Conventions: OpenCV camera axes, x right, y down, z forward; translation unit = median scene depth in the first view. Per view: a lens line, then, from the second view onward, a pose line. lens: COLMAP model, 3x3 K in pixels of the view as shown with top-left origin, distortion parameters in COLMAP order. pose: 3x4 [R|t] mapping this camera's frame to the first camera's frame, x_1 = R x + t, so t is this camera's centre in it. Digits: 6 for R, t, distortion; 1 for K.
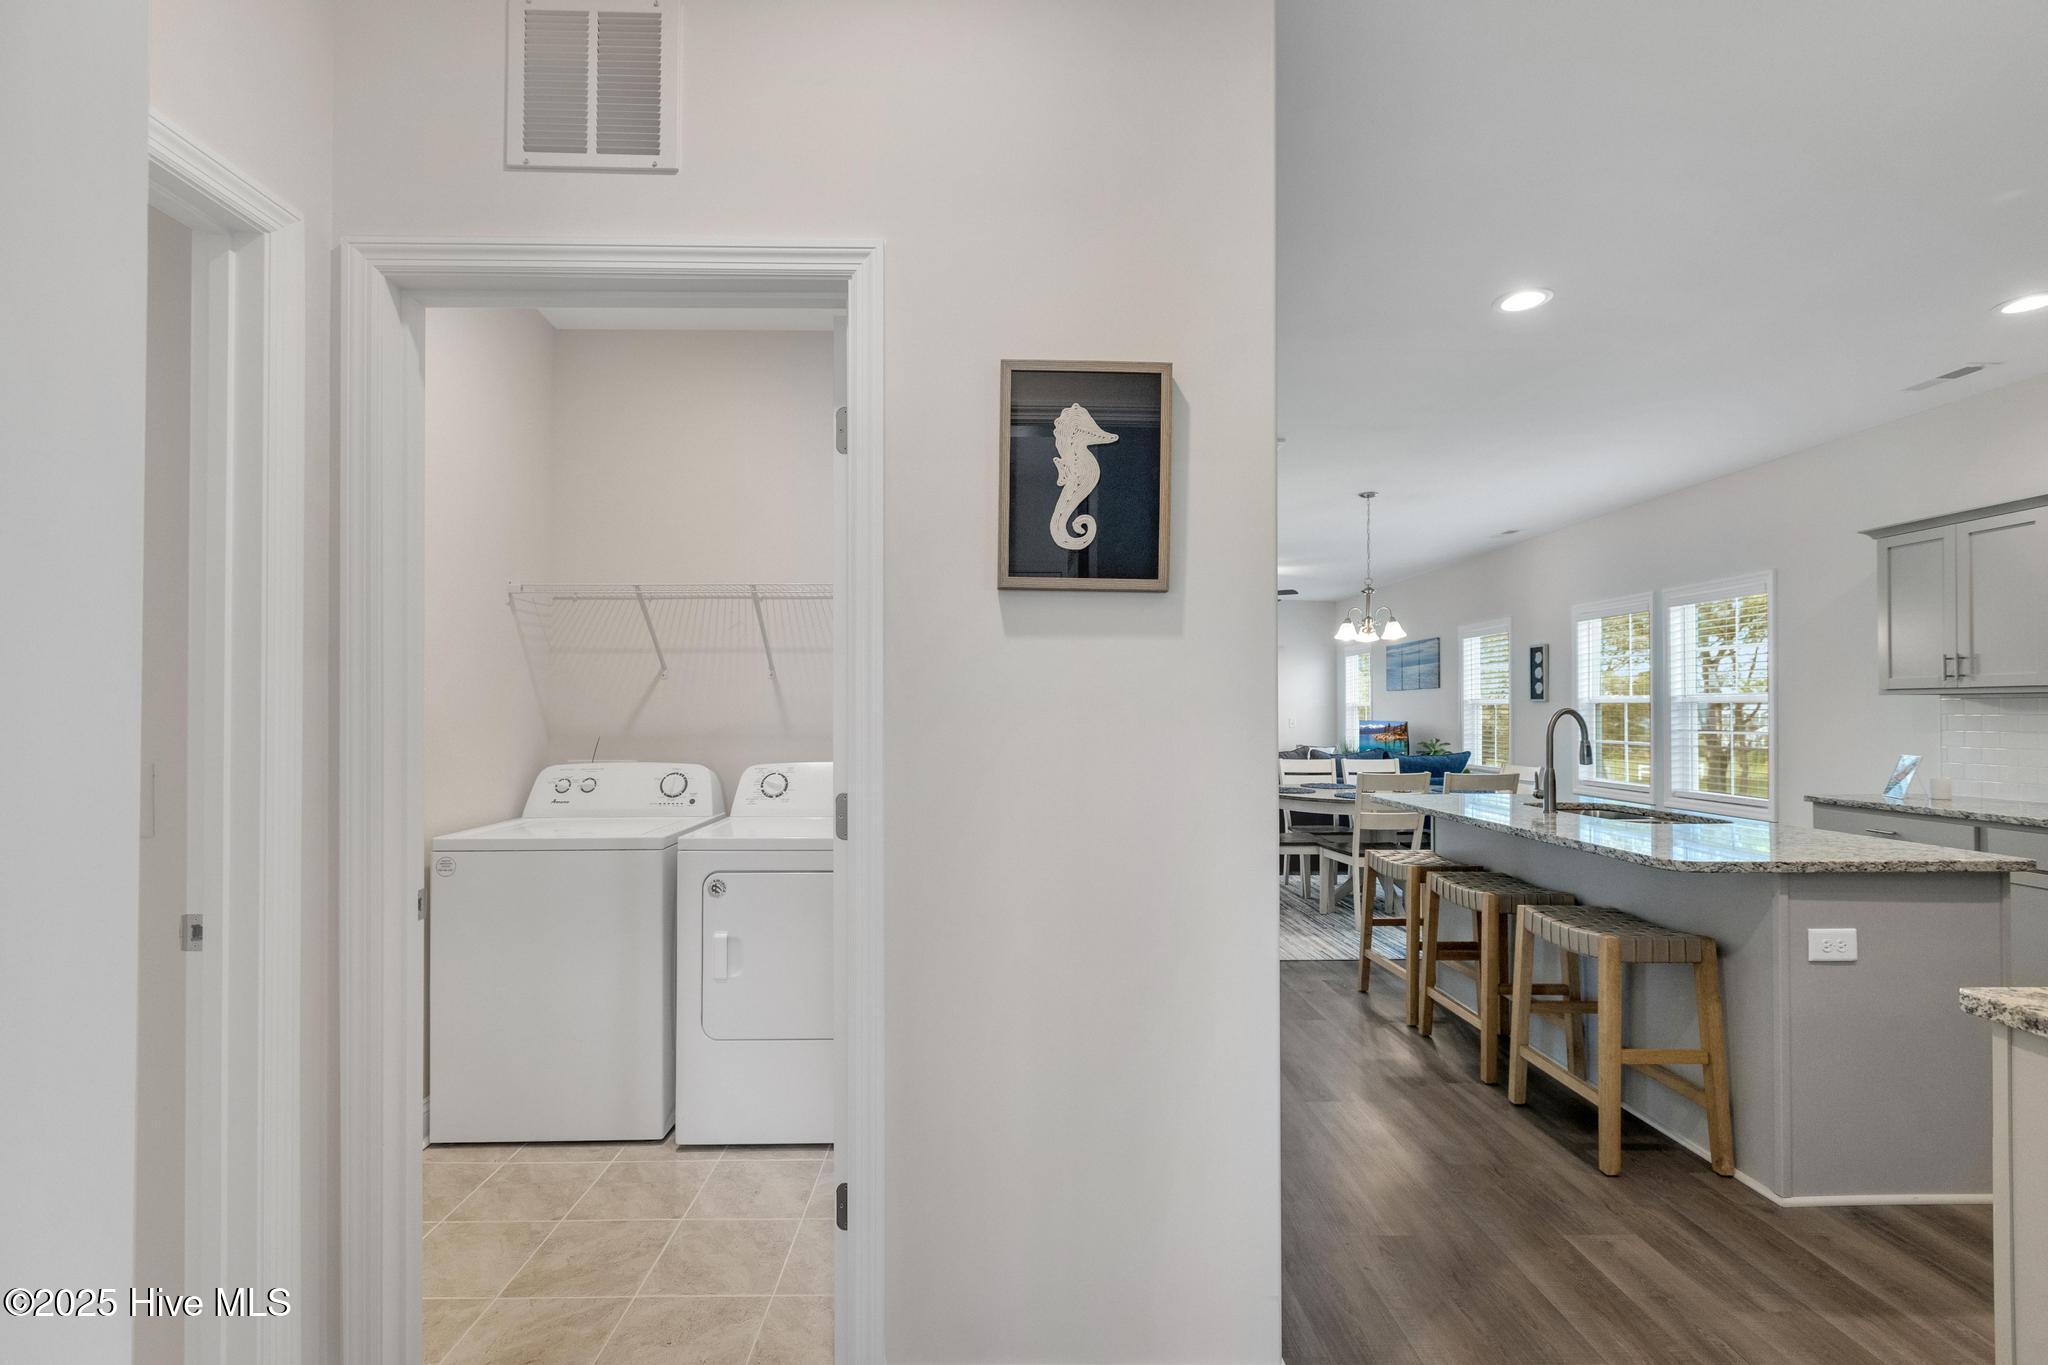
lens RADIAL K [[911.0, 0, 1005.5], [0, 911.0, 698.5], [0, 0, 1]] dist [0.000247, -0.000565]
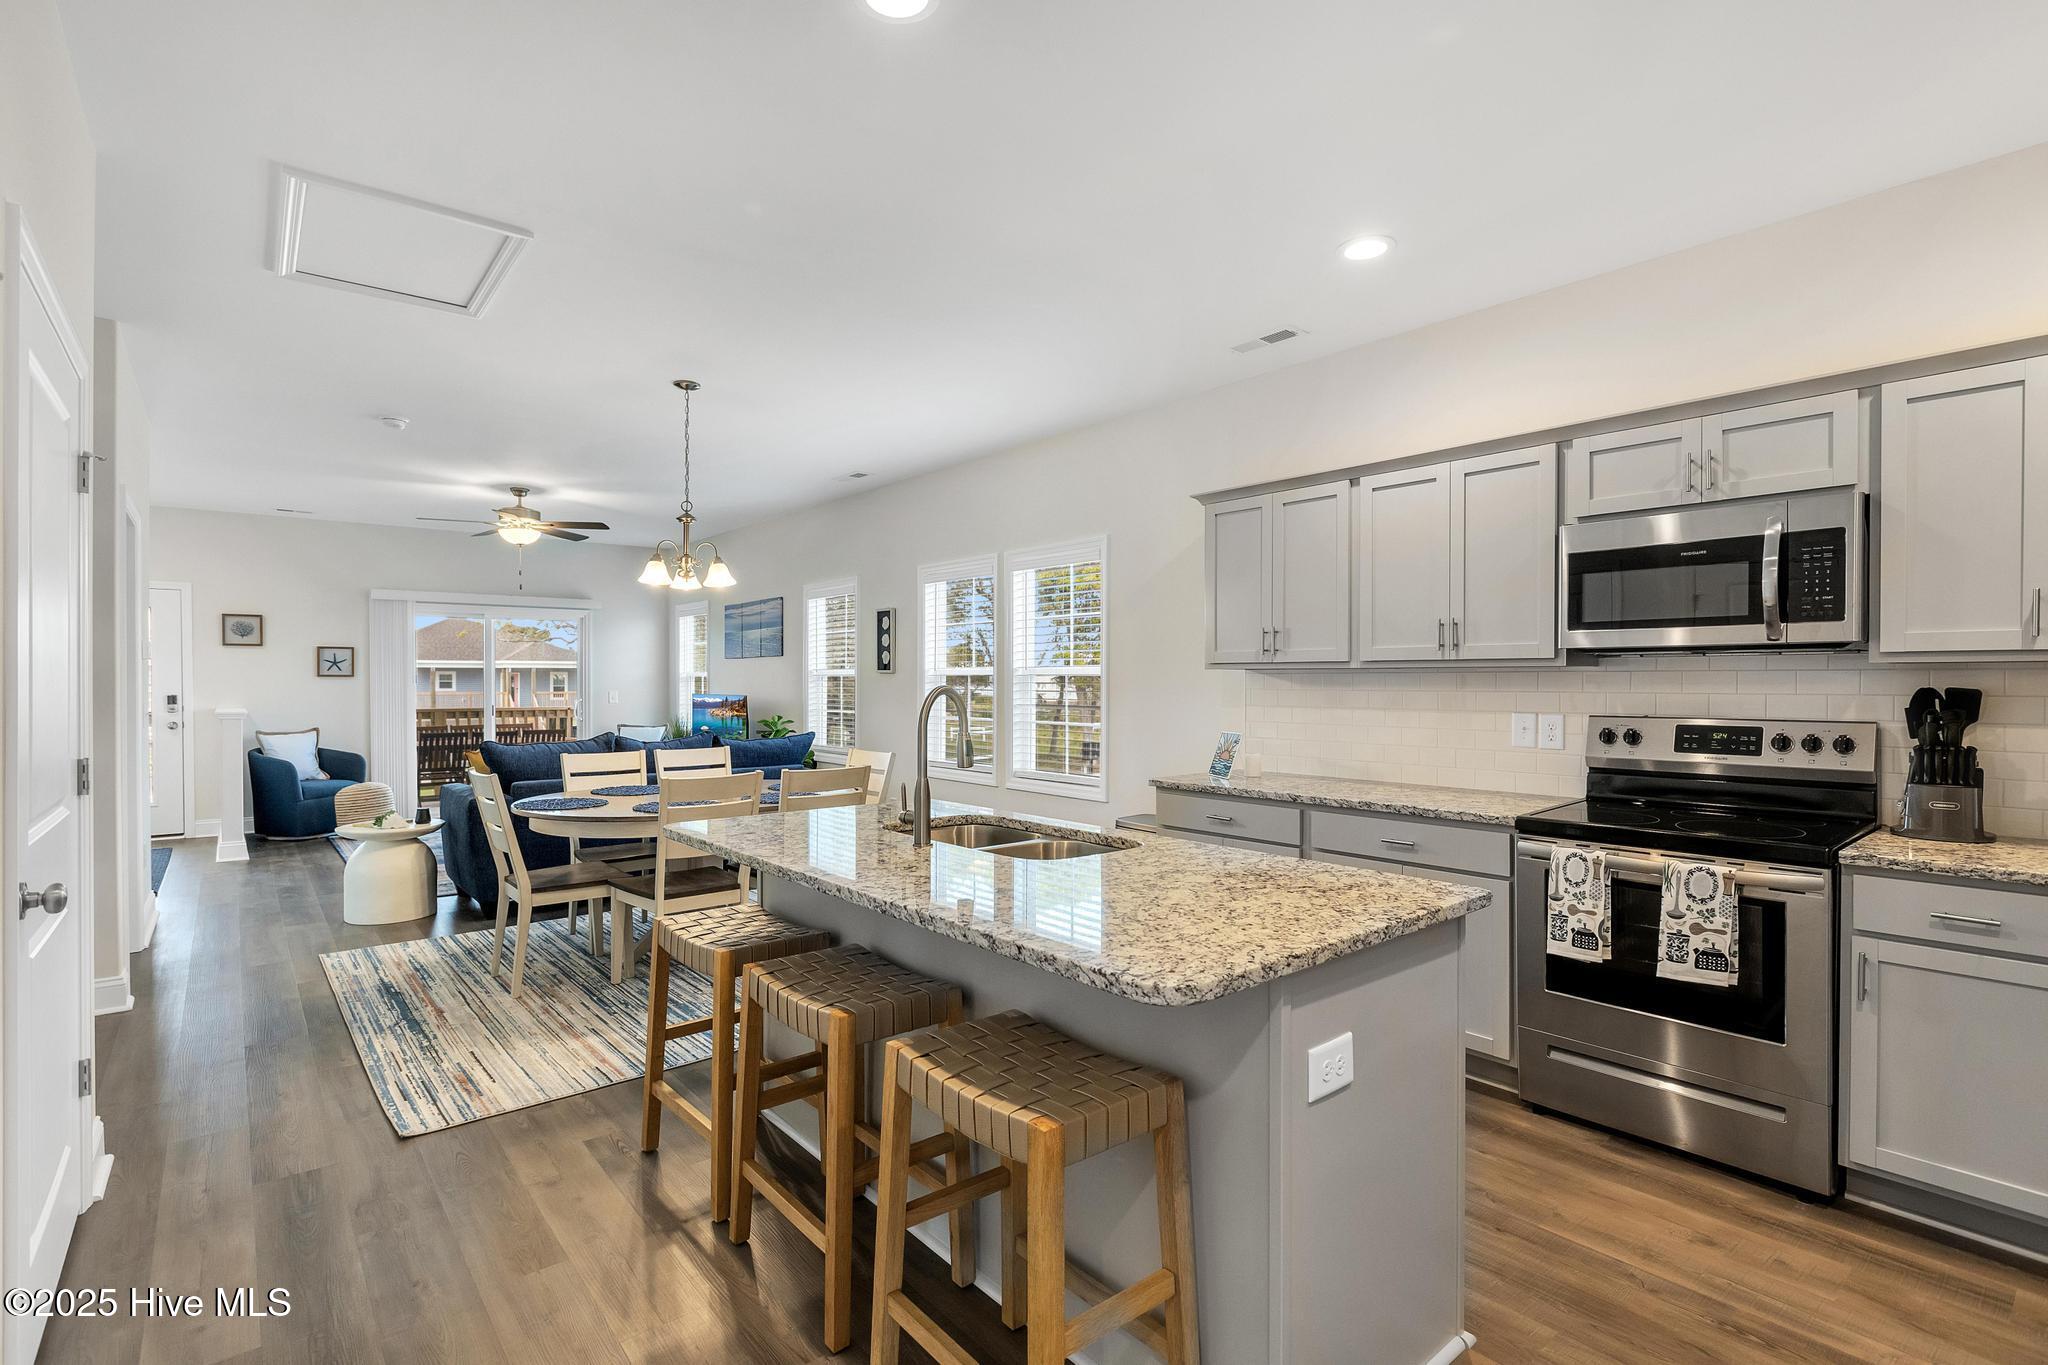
lens RADIAL K [[957.0, 0, 1019.9], [0, 957.0, 684.9], [0, 0, 1]] dist [-0.005502, -0.000342]
pose [[0.776483, -0.002946, 0.630131, 0.143610], [-0.009207, 0.999829, 0.016020, -0.001283], [-0.630070, -0.018241, 0.776324, 0.277665]]
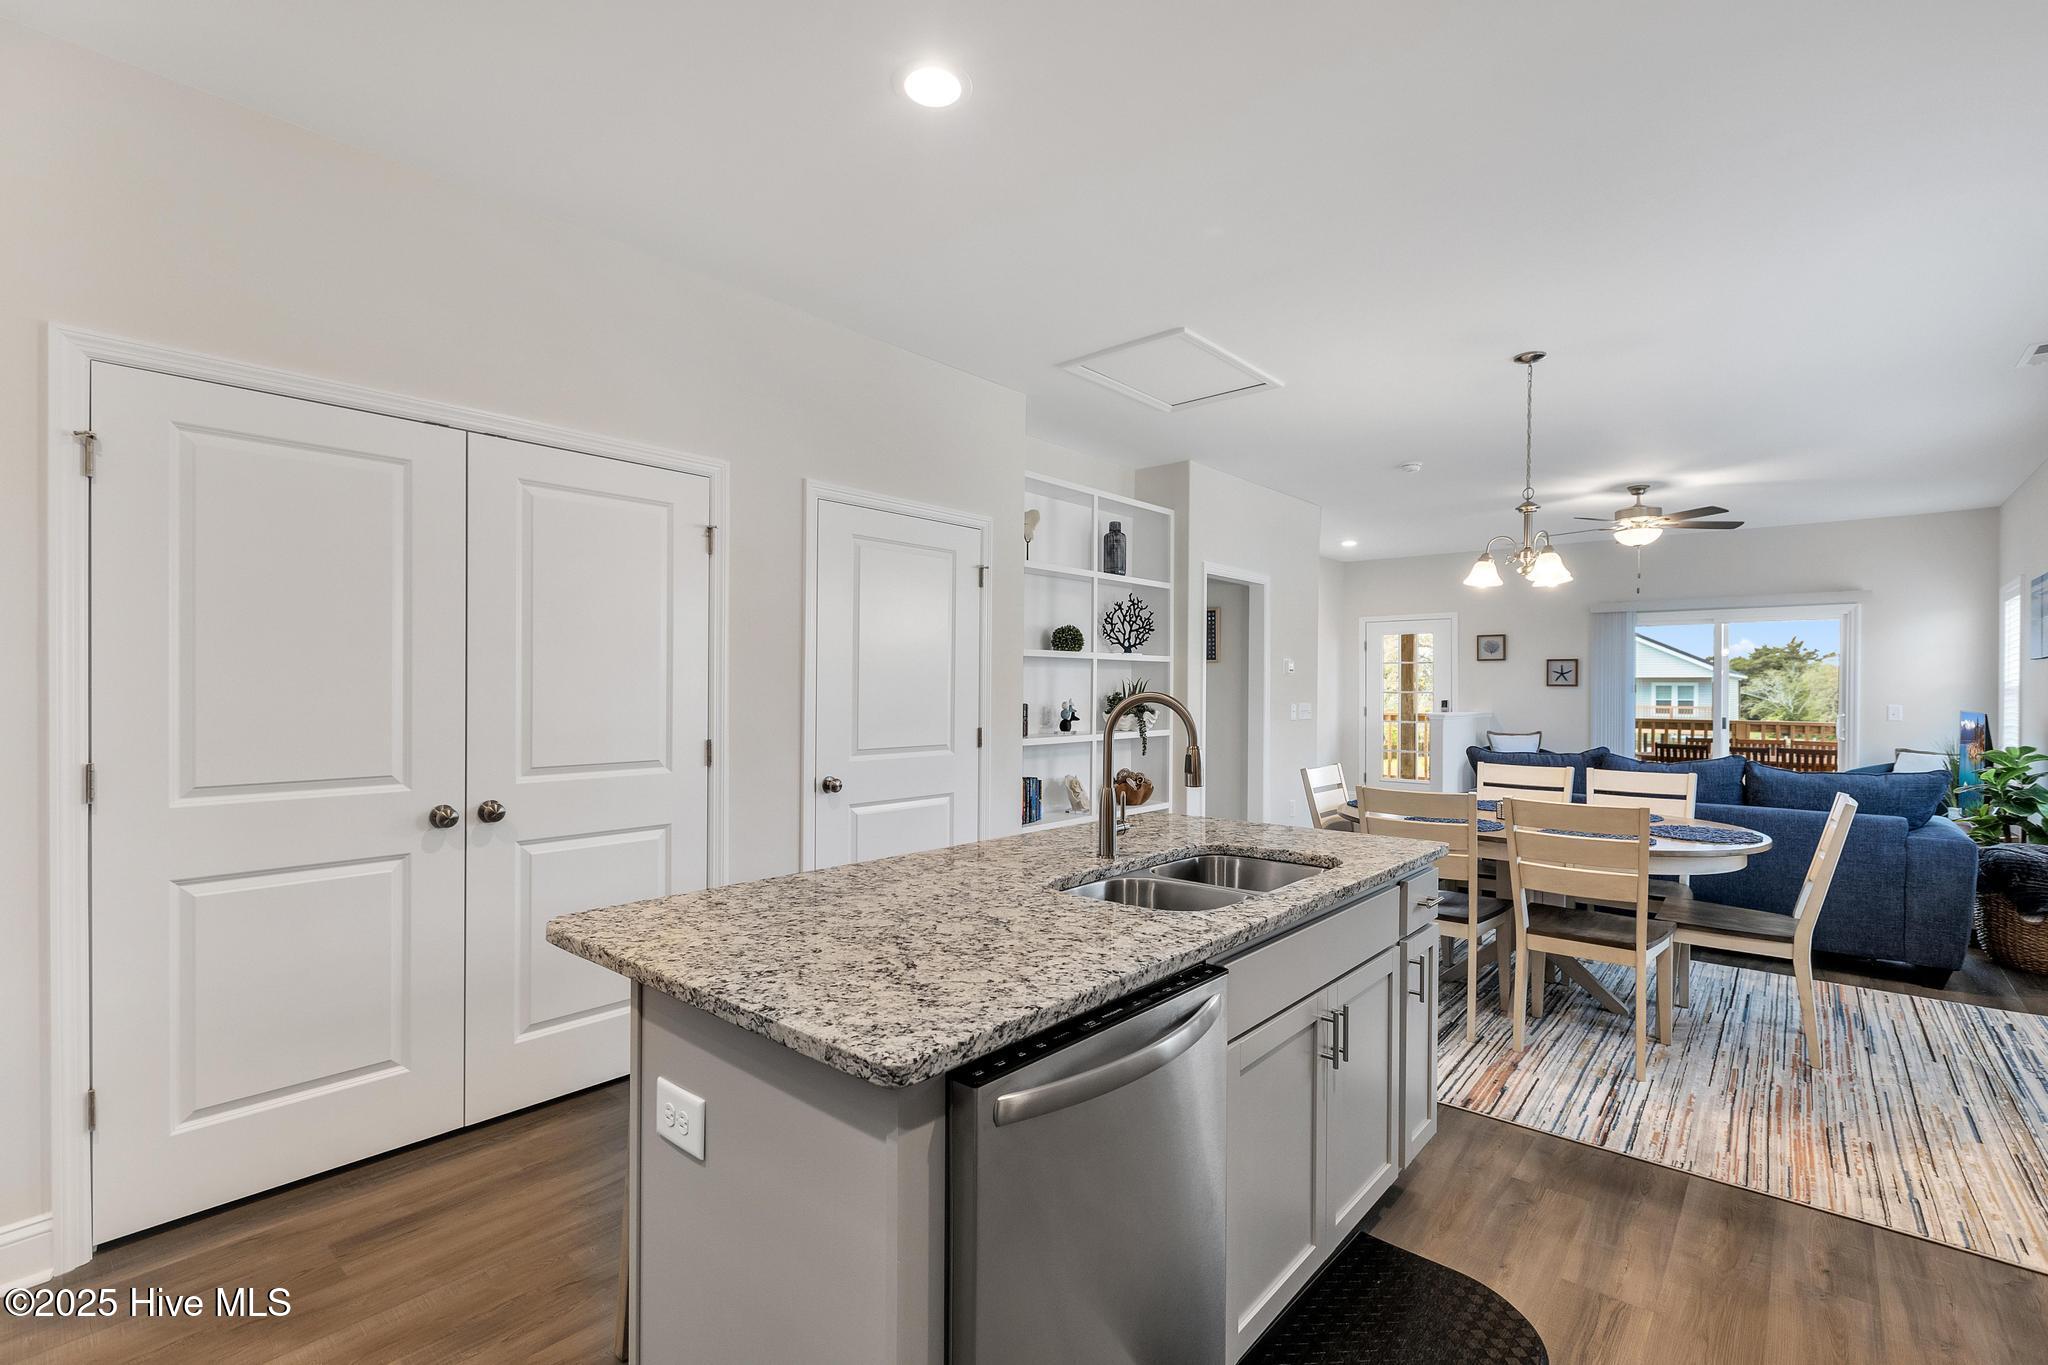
lens RADIAL K [[911.0, 0, 1022.1], [0, 911.0, 688.2], [0, 0, 1]] dist [0.000247, -0.000565]
pose [[0.748239, 0.003334, -0.663420, 0.637280], [0.005509, 0.999922, 0.011238, 0.000349], [0.663406, -0.012063, 0.748162, 0.320442]]
